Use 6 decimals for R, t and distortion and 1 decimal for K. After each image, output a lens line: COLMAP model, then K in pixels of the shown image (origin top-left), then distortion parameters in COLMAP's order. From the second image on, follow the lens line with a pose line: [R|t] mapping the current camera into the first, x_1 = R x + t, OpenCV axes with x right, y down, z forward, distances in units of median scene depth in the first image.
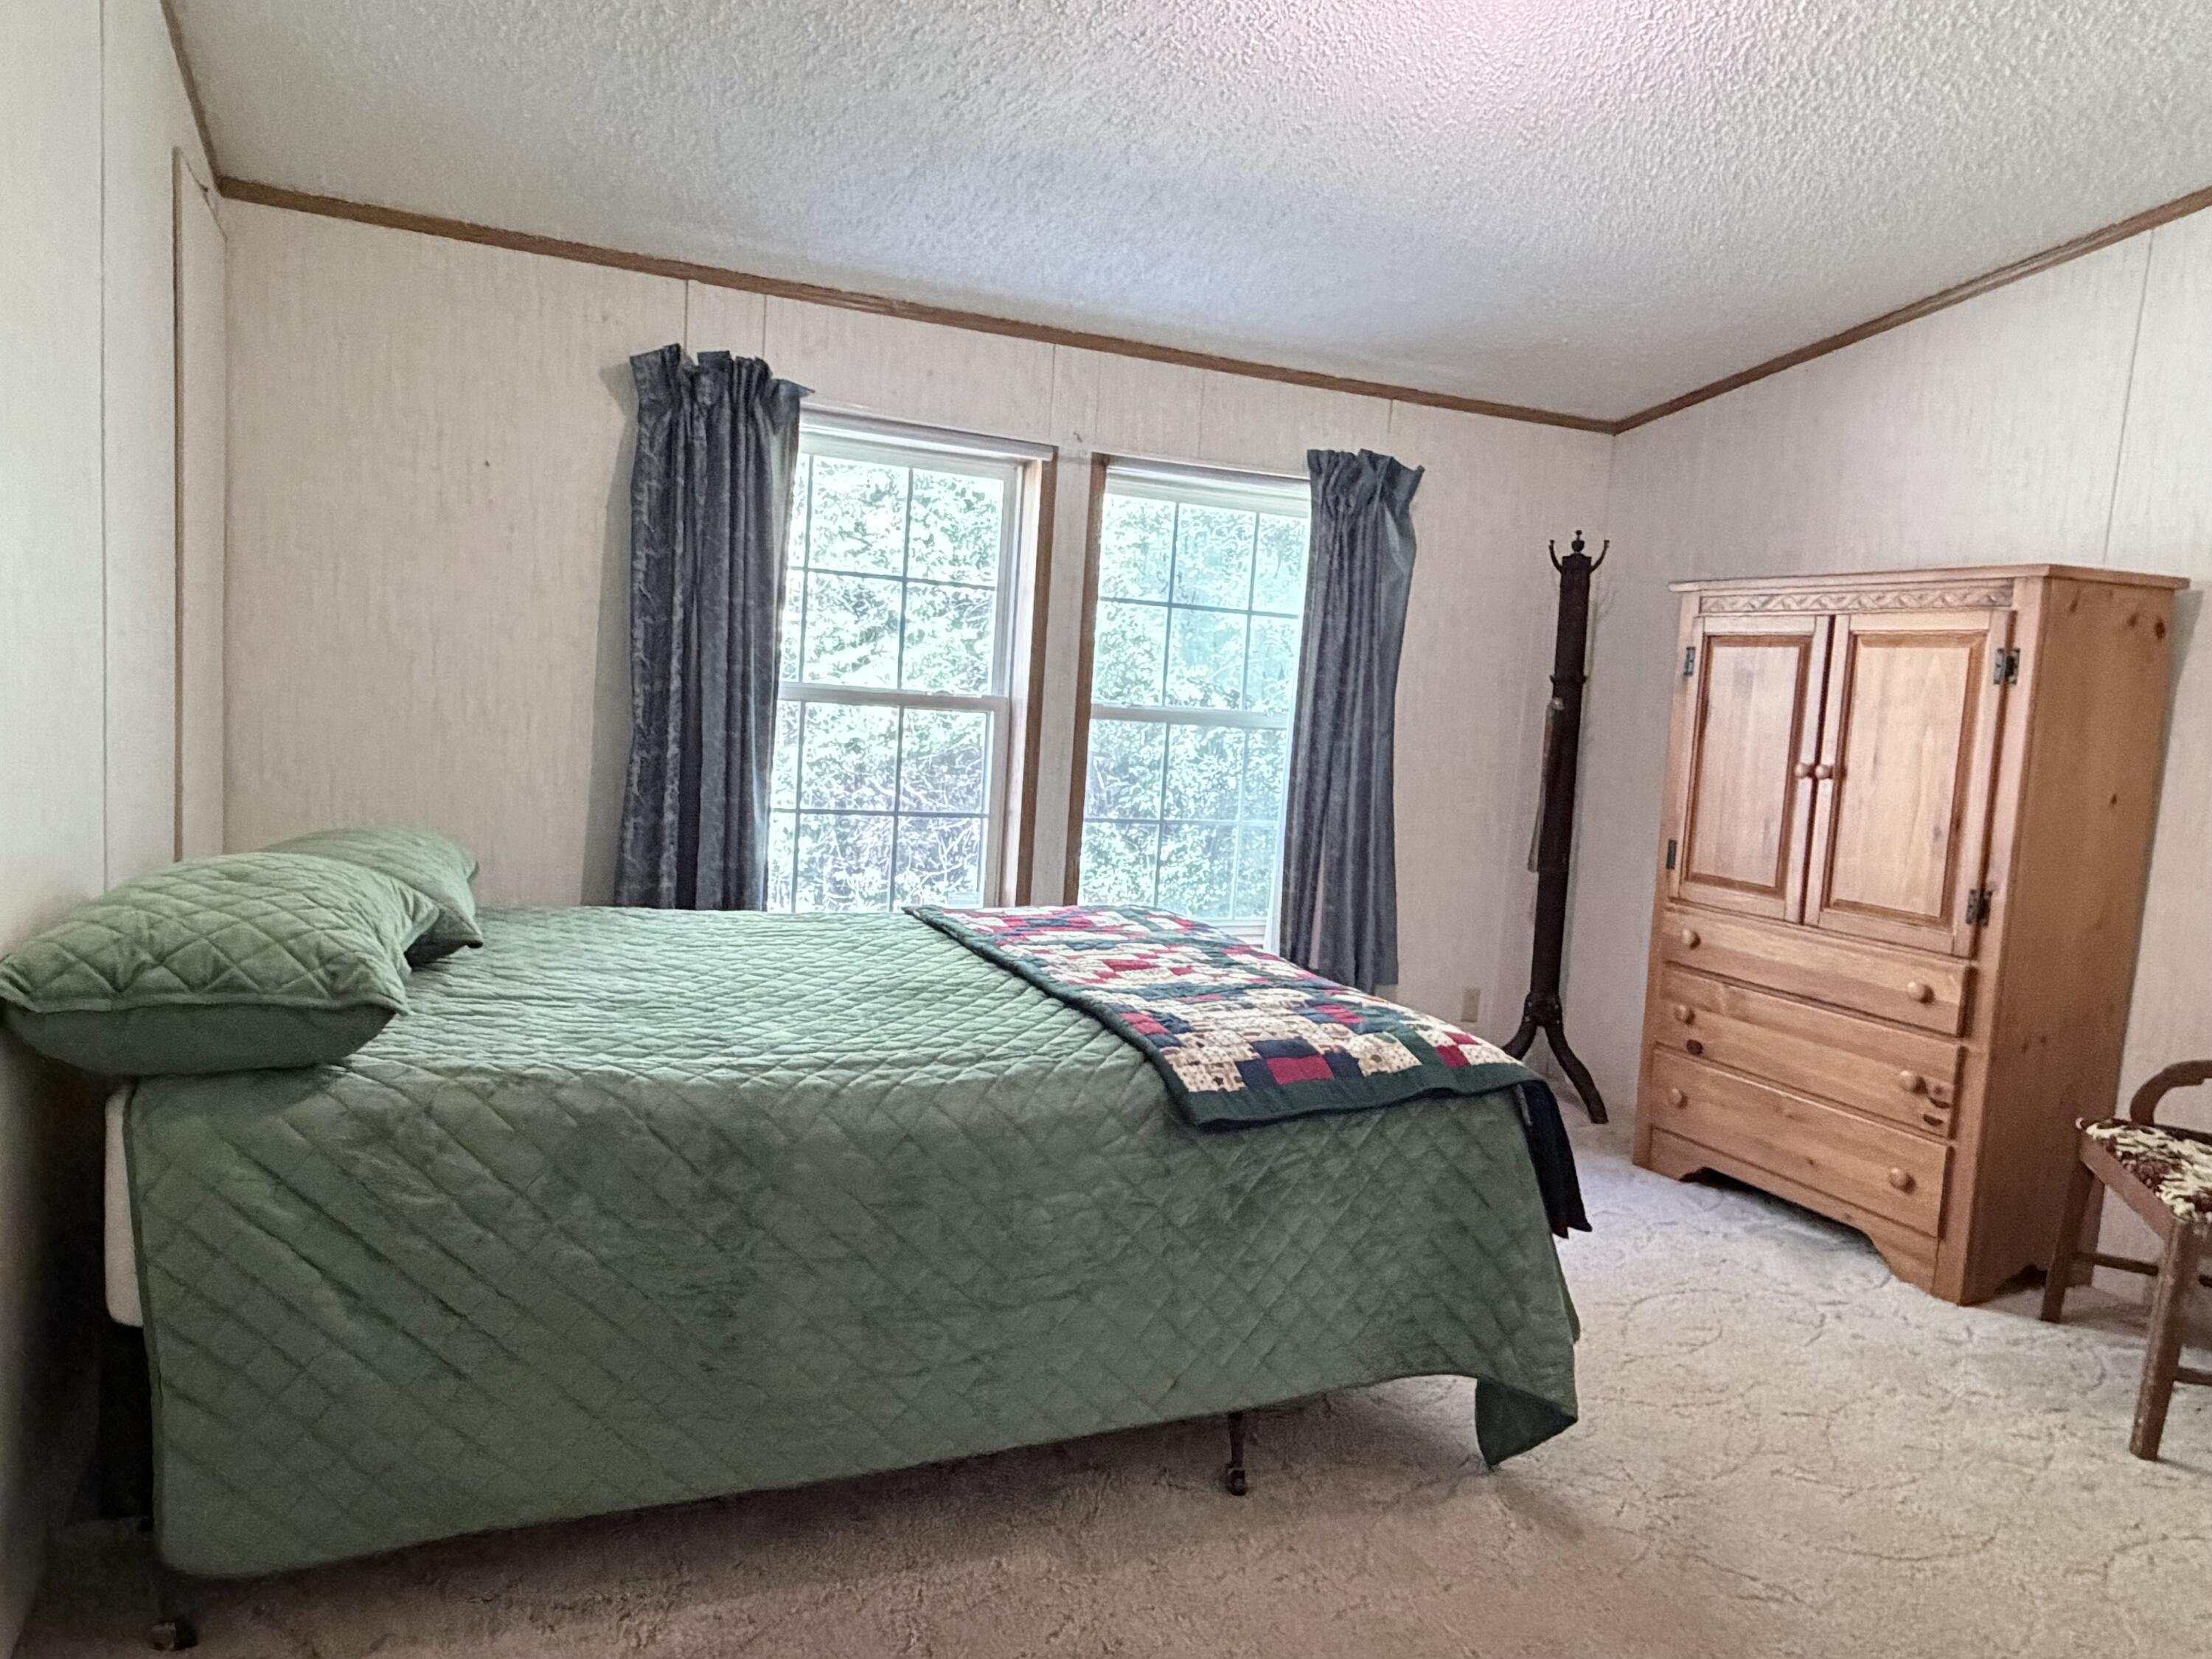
lens RADIAL K [[1482.2, 0, 1108.2], [0, 1482.2, 840.3], [0, 0, 1]] dist [-0.000180, 0.001669]
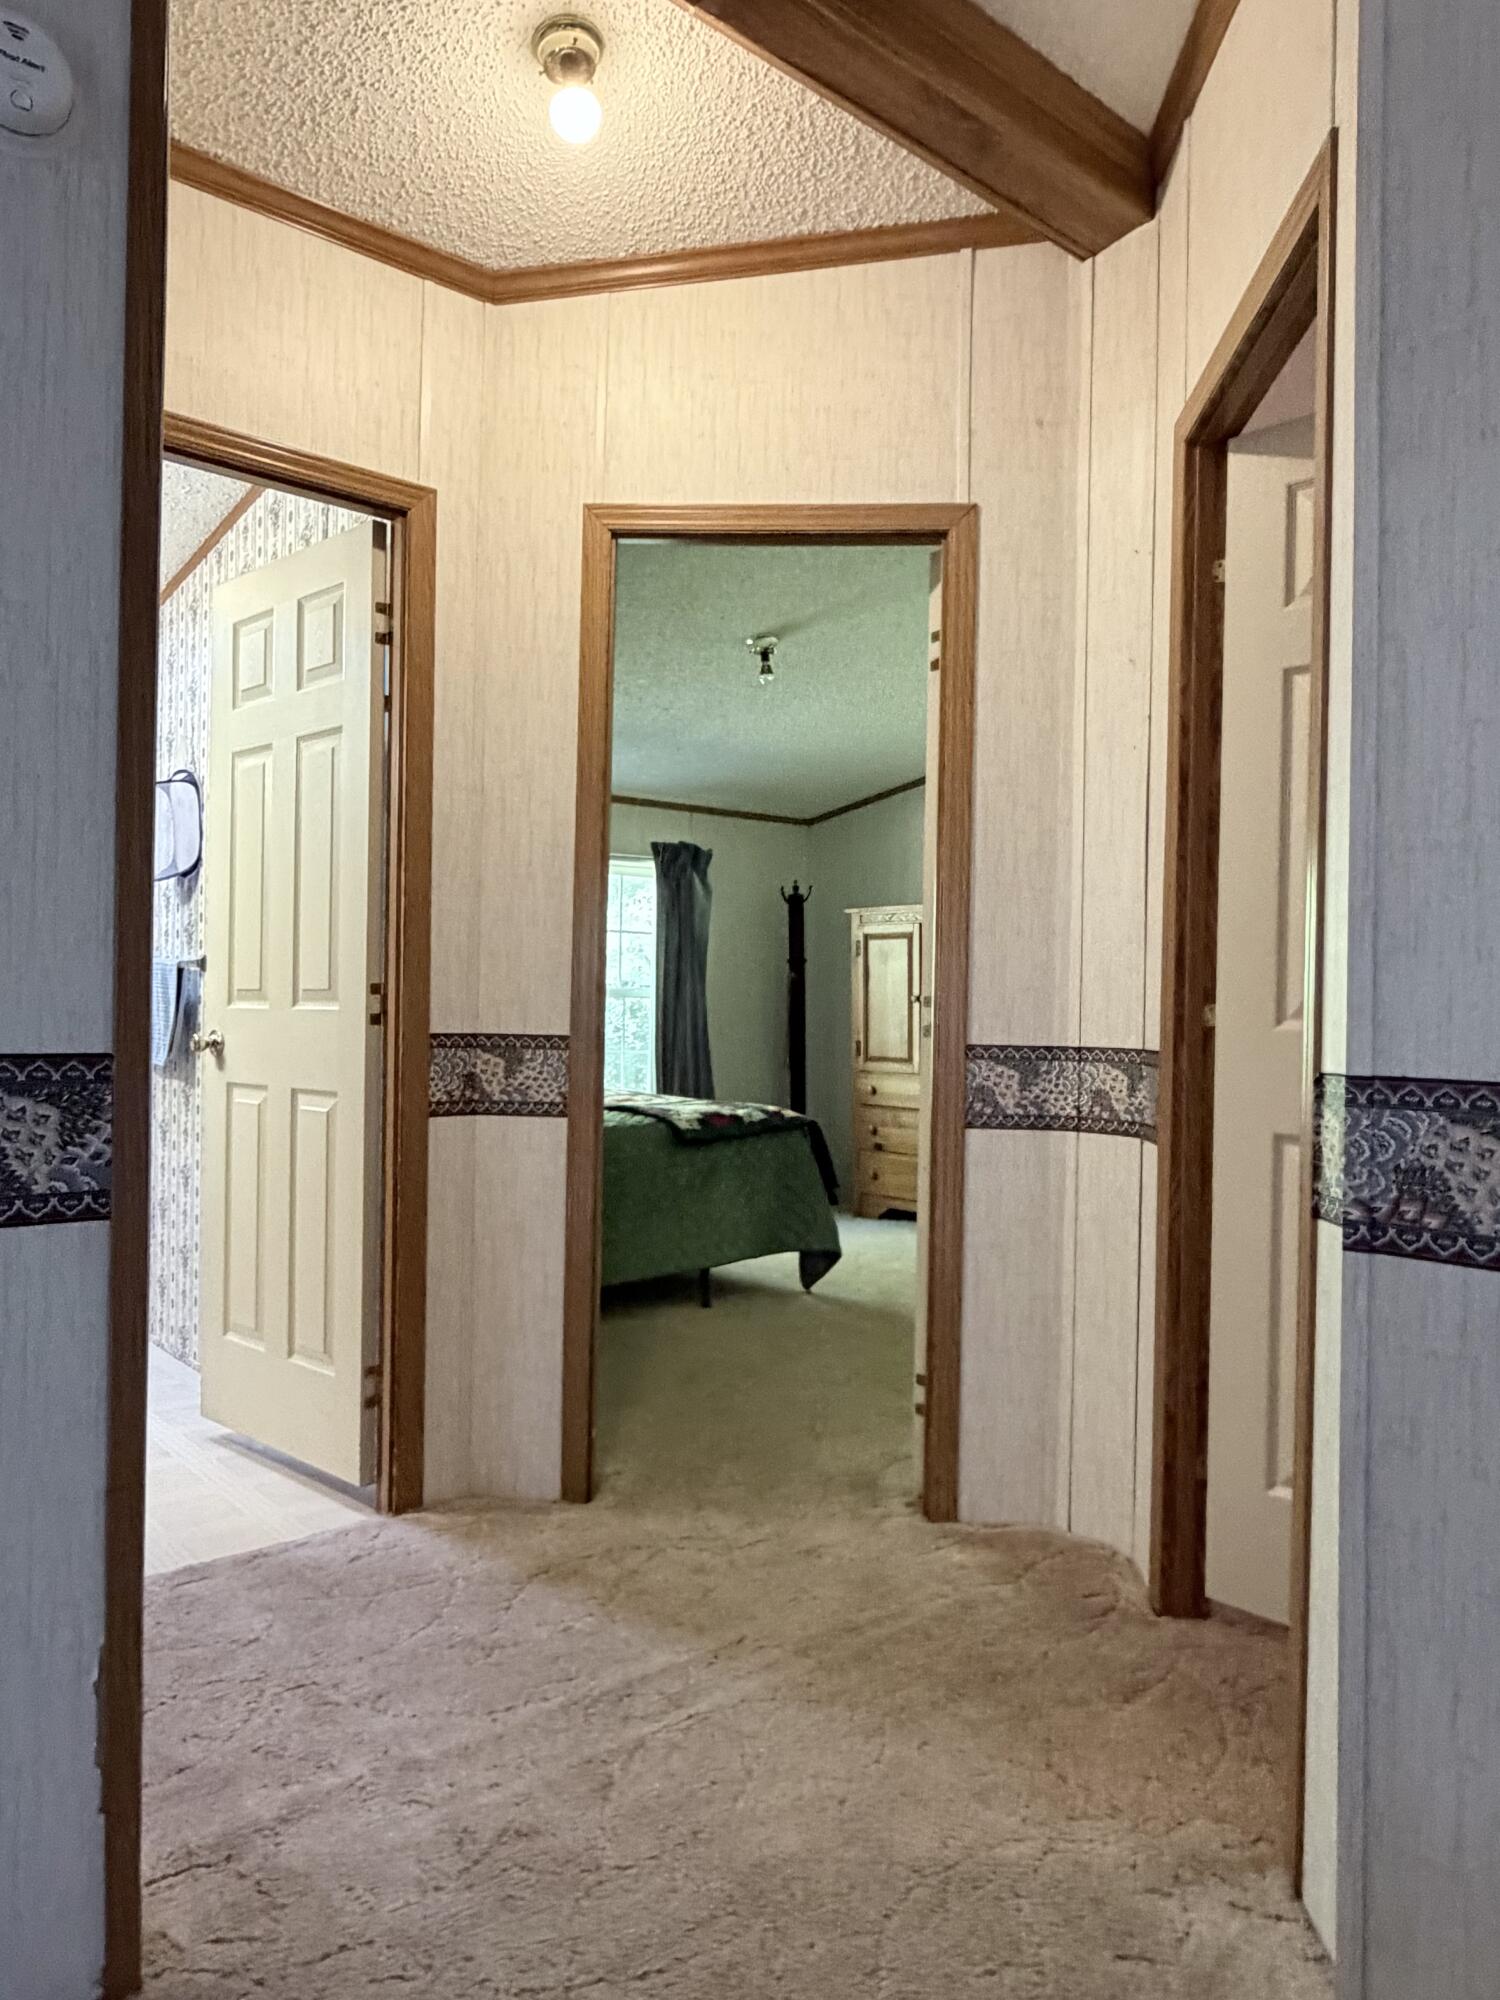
lens RADIAL K [[1340.1, 0, 743.2], [0, 1340.1, 993.8], [0, 0, 1]] dist [-0.000180, 0.001669]
pose [[0.959158, -0.052253, 0.278002, -0.245864], [0.079559, 0.992951, -0.087861, 0.081409], [-0.271451, 0.106390, 0.956554, -0.638441]]
